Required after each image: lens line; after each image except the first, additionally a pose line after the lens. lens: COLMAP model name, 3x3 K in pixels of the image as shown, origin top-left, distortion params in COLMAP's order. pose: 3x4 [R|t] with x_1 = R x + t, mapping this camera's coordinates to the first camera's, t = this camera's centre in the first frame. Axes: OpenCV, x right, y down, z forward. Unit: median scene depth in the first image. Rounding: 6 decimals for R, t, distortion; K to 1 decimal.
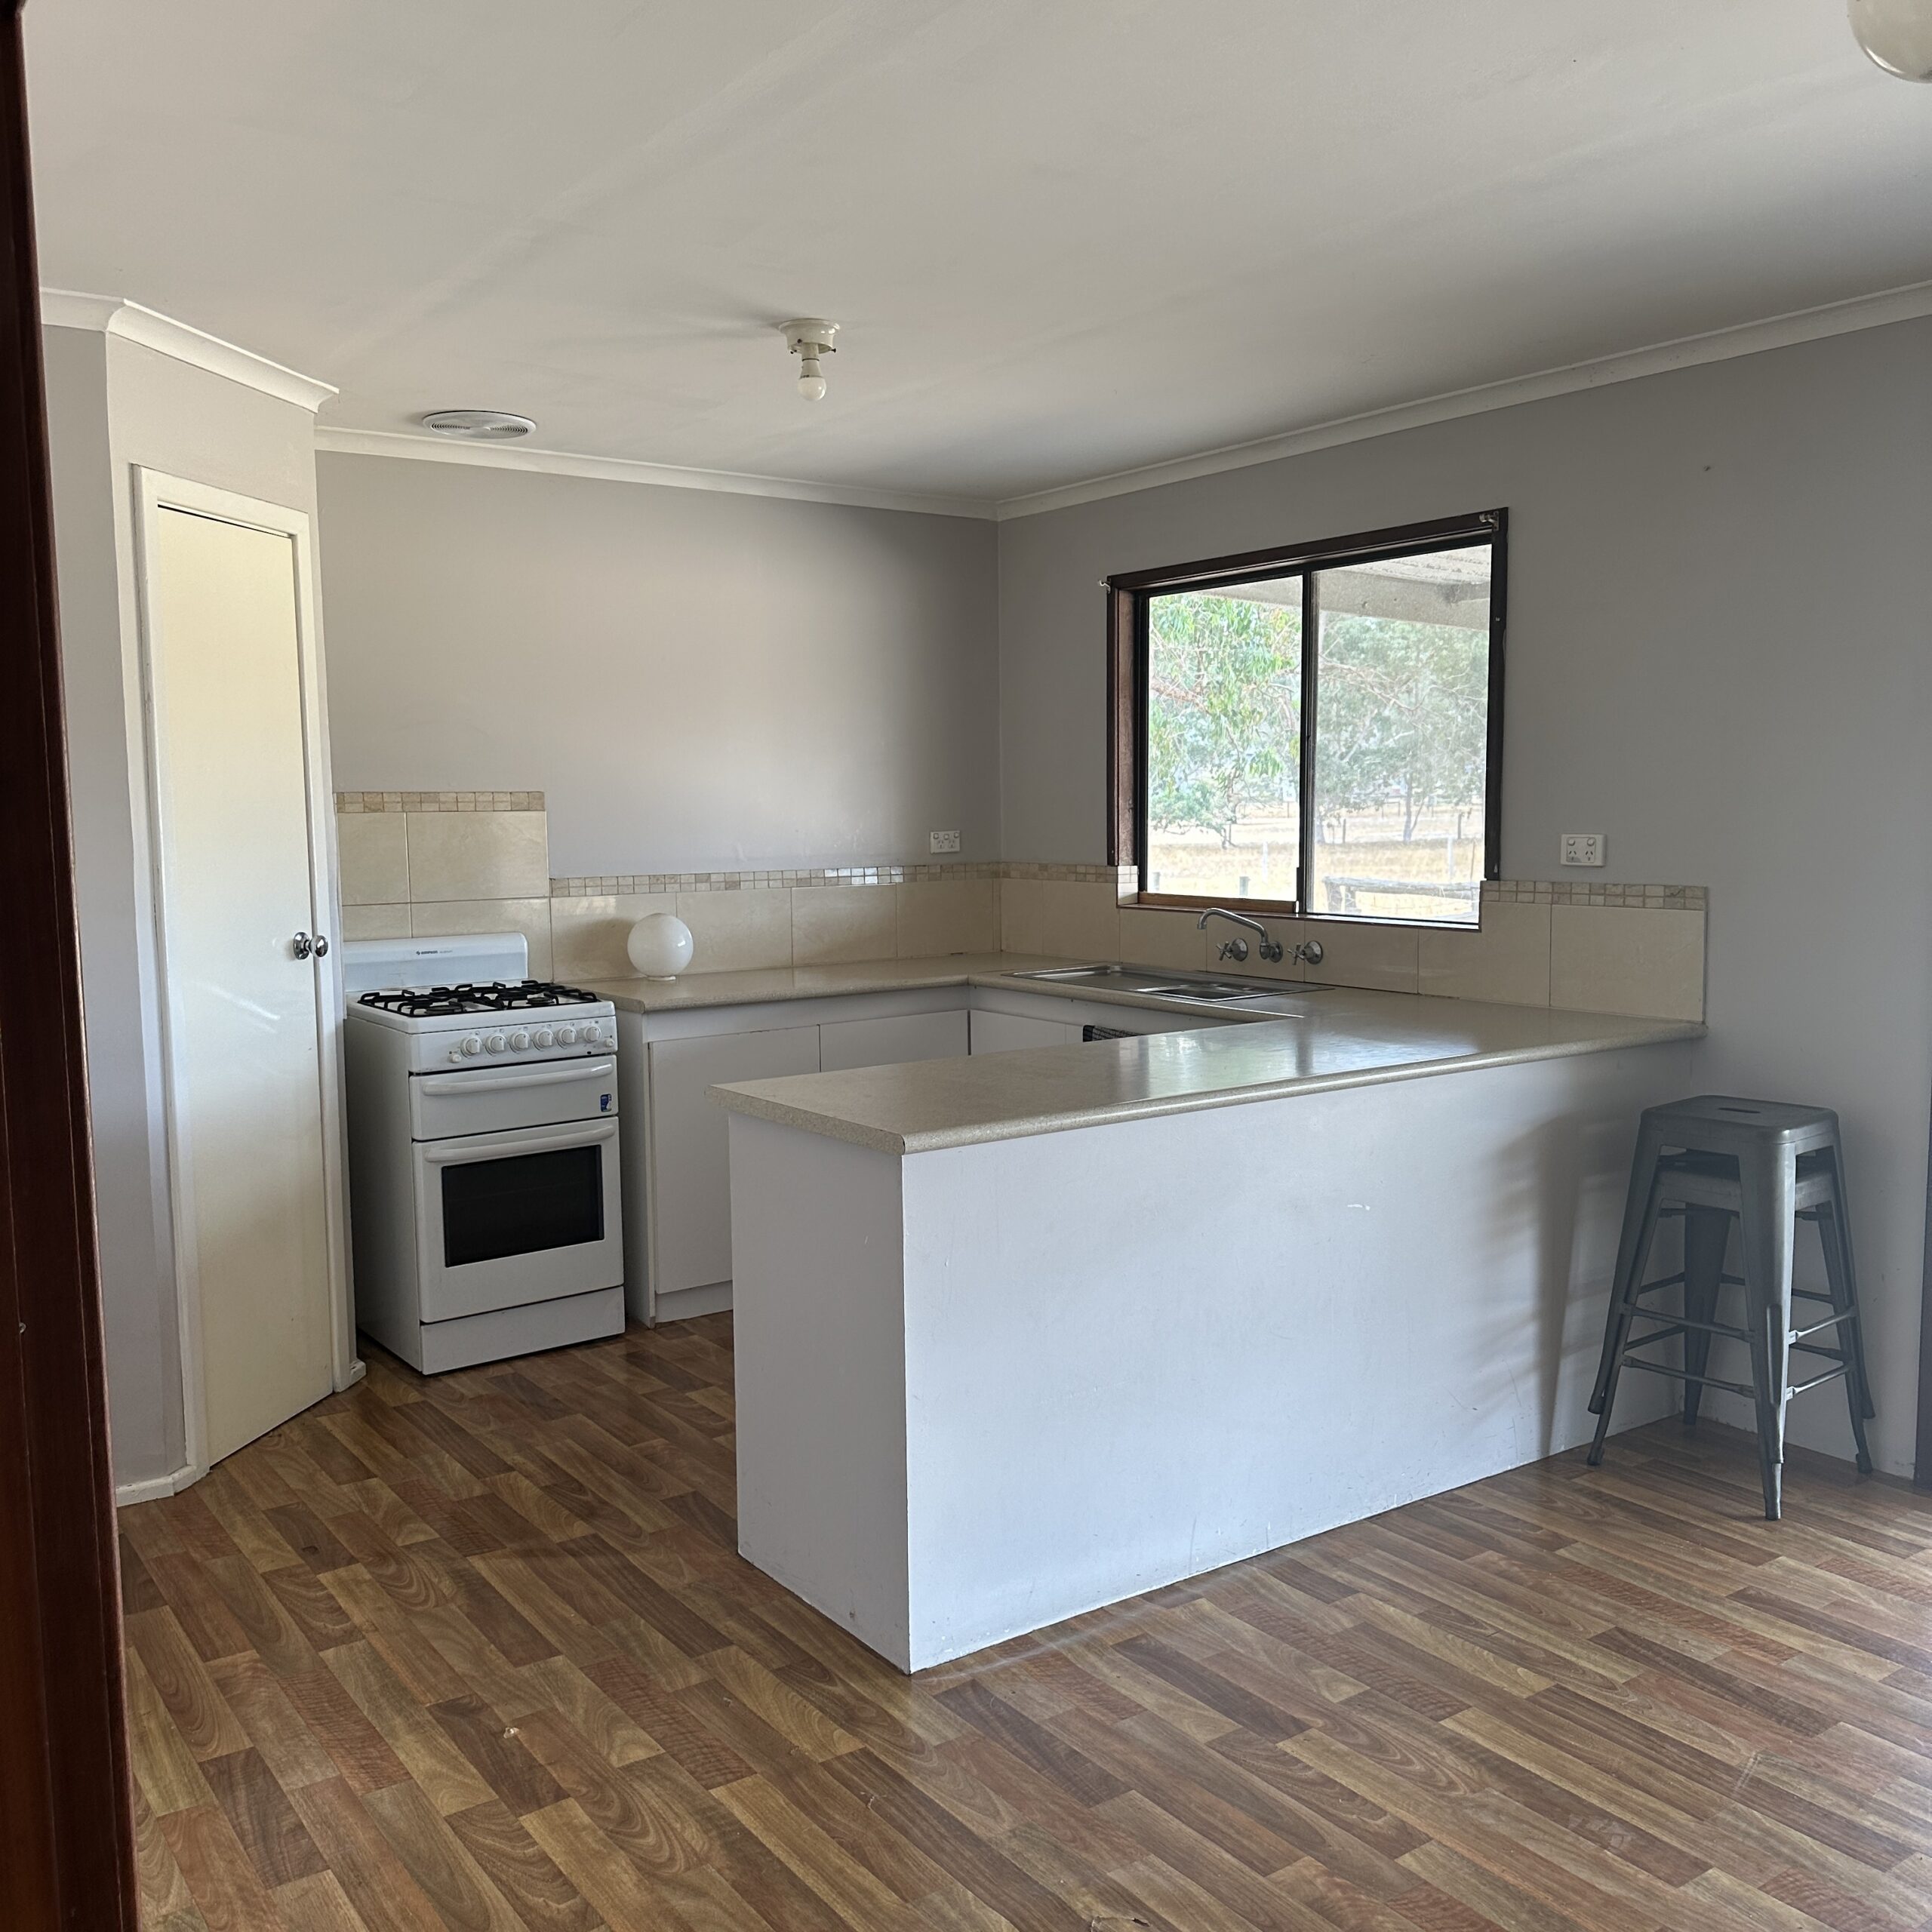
lens RADIAL K [[1751.5, 0, 979.4], [0, 1751.5, 968.4], [0, 0, 1]] dist [0.014974, 0.000000]
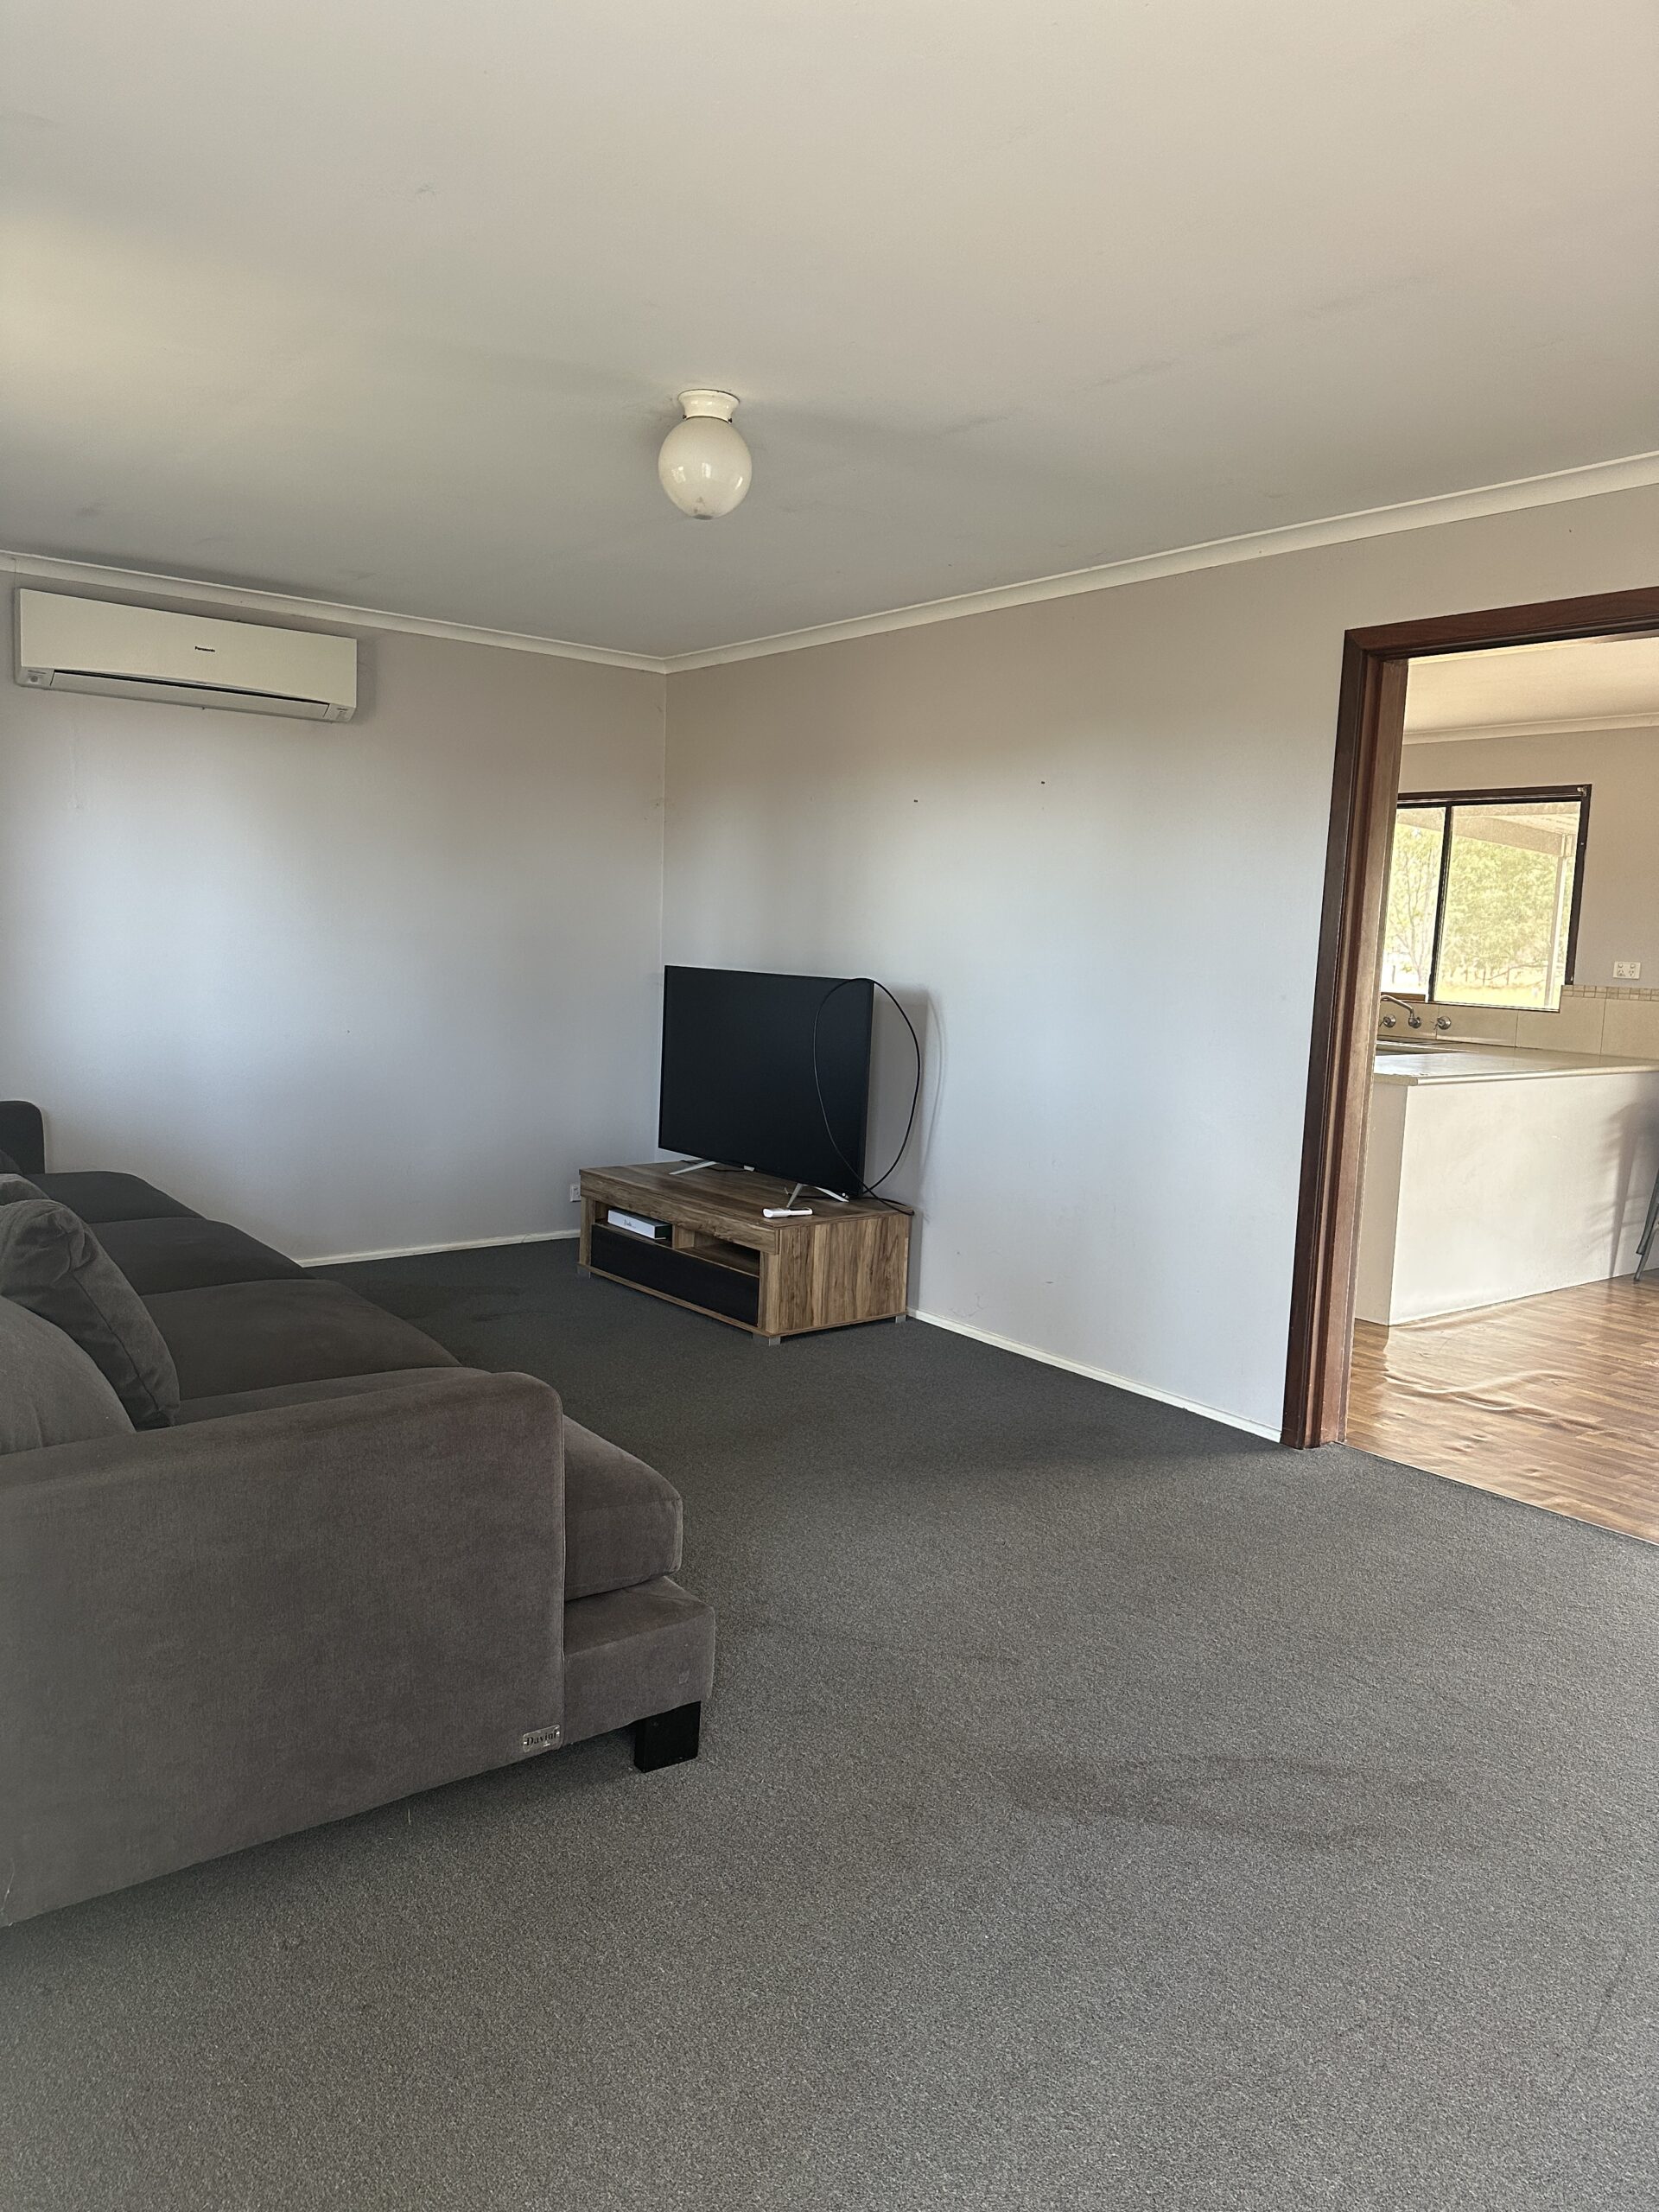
lens RADIAL K [[1525.7, 0, 816.4], [0, 1525.7, 1106.3], [0, 0, 1]] dist [0.008690, 0.002355]
pose [[0.997912, 0.046075, 0.045272, -0.596283], [-0.047017, 0.998694, 0.019974, 0.086605], [-0.044293, -0.022061, 0.998775, -0.608678]]
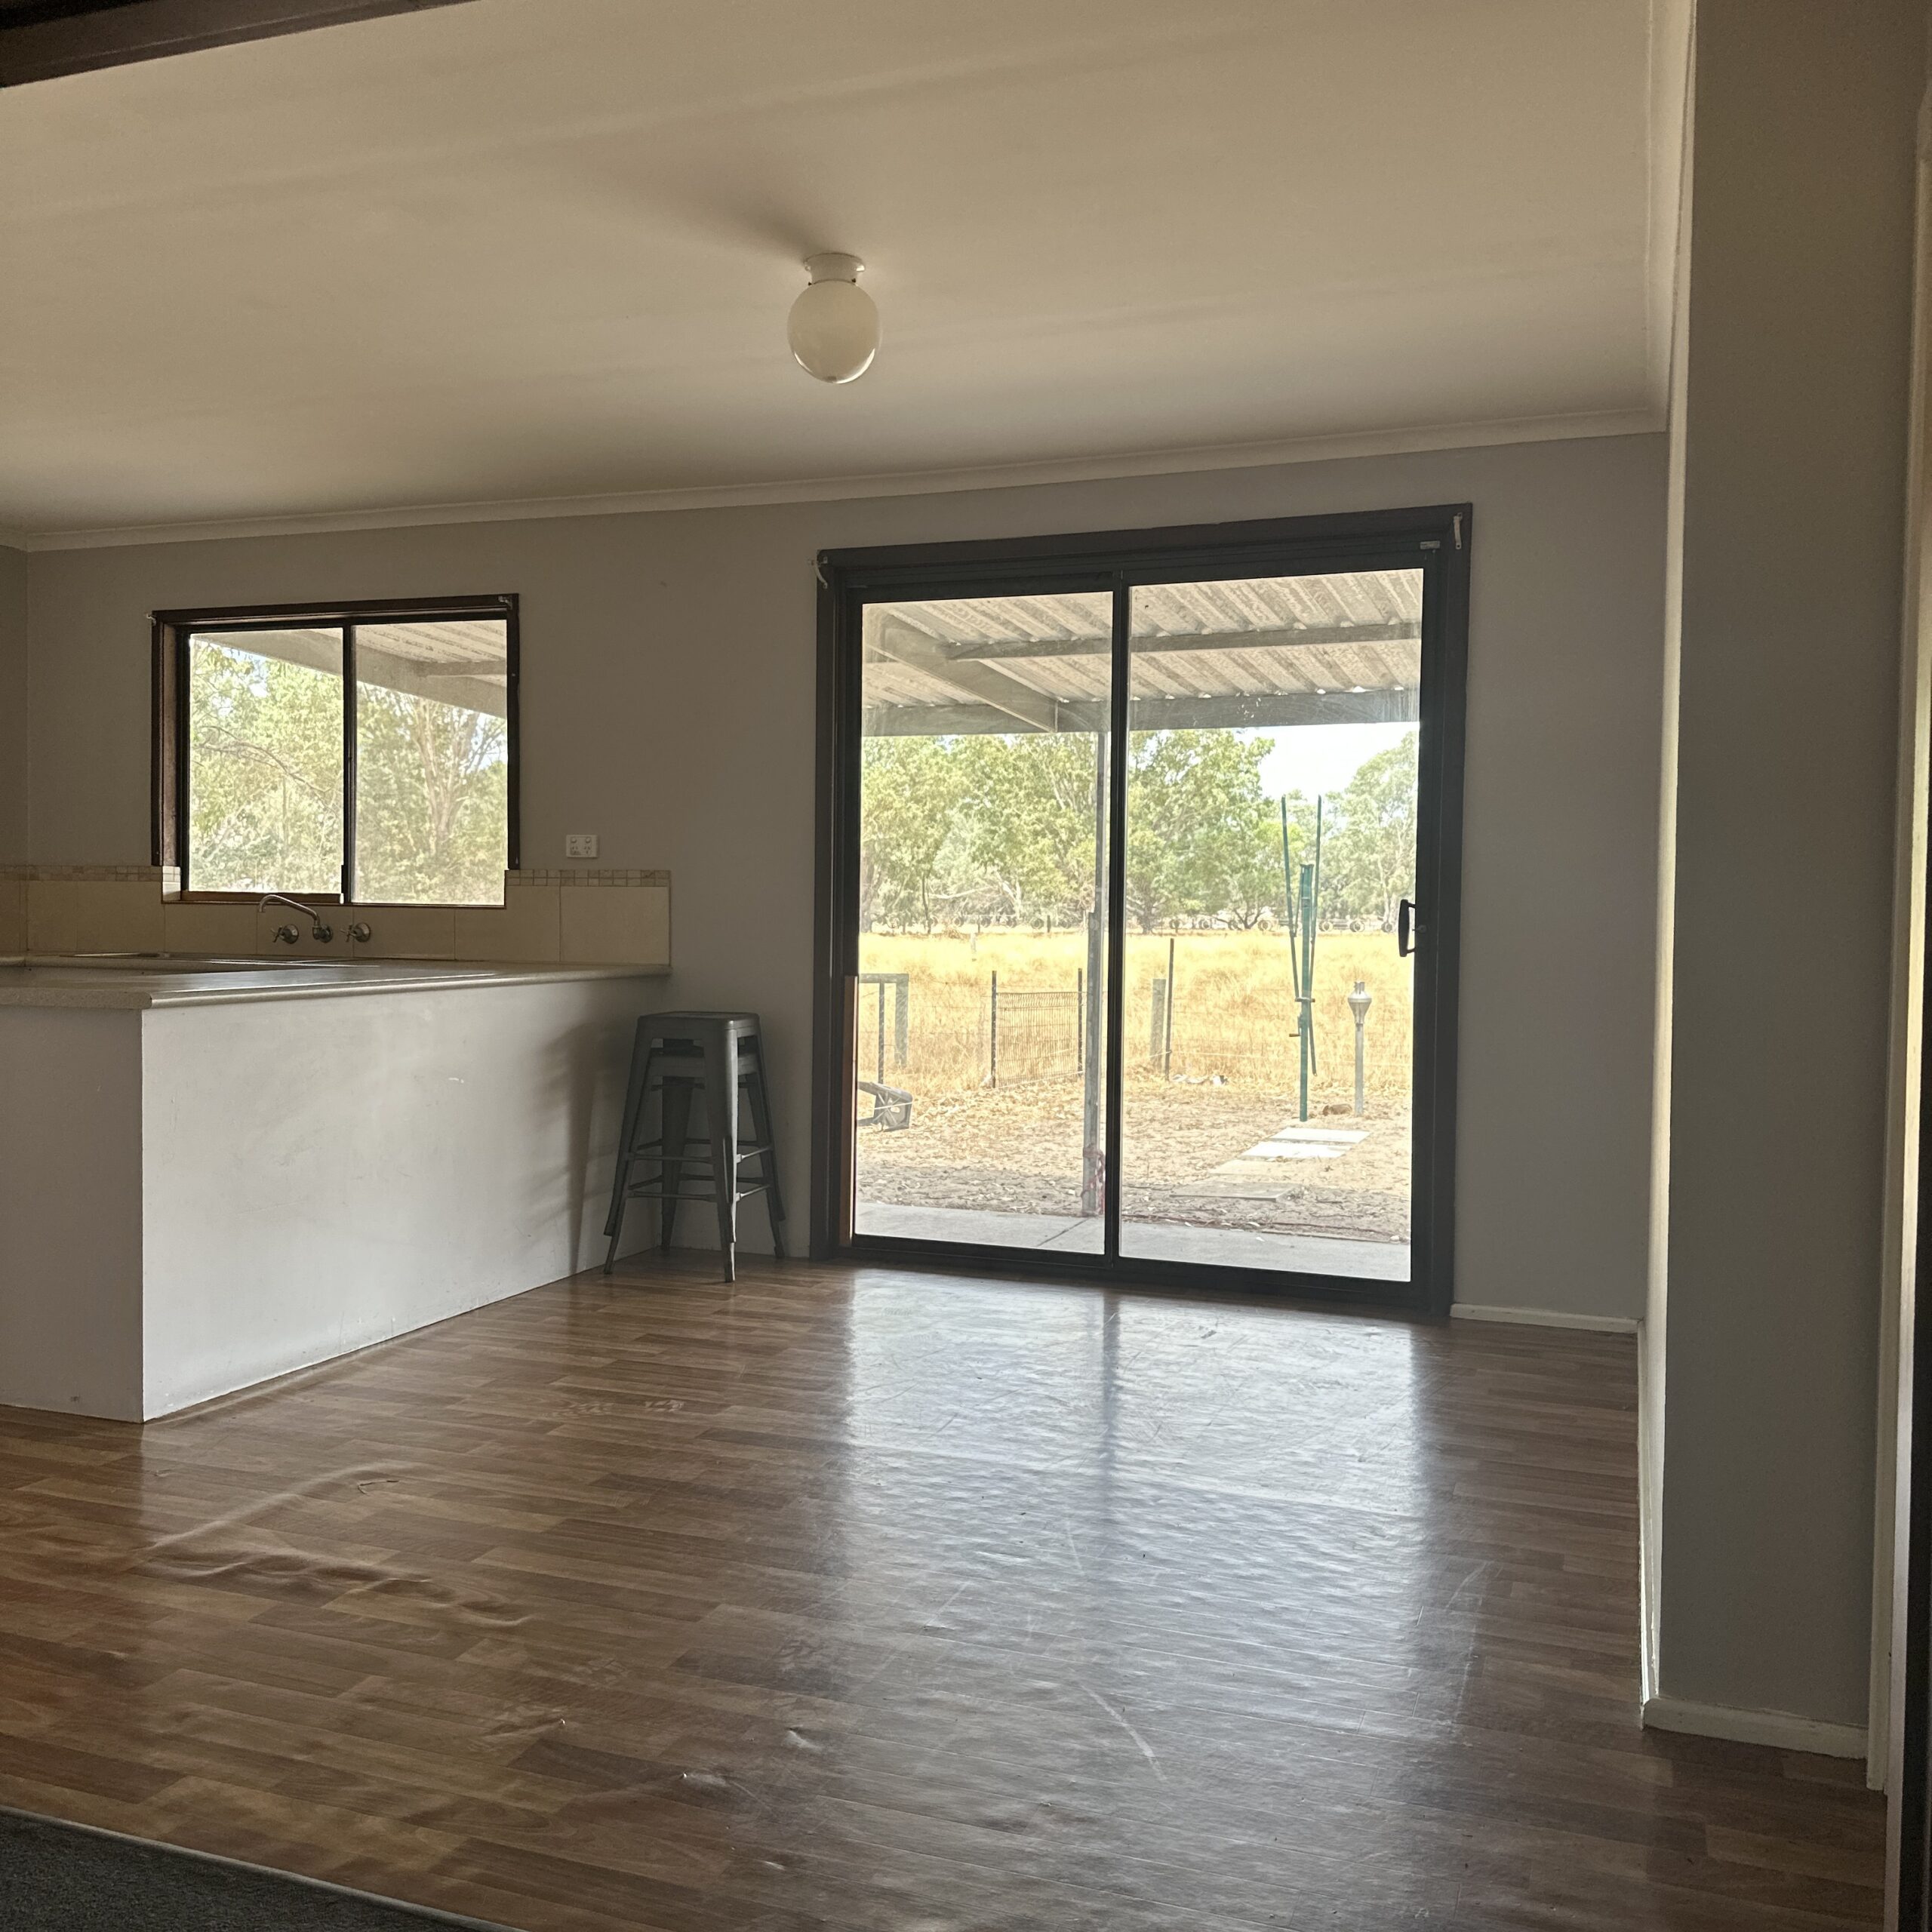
lens RADIAL K [[1751.5, 0, 984.4], [0, 1751.5, 963.4], [0, 0, 1]] dist [0.014974, 0.000000]
pose [[0.809013, 0.006624, 0.587753, -0.208432], [0.033208, 0.997824, -0.056954, 0.113646], [-0.586852, 0.065595, 0.807033, -0.287134]]
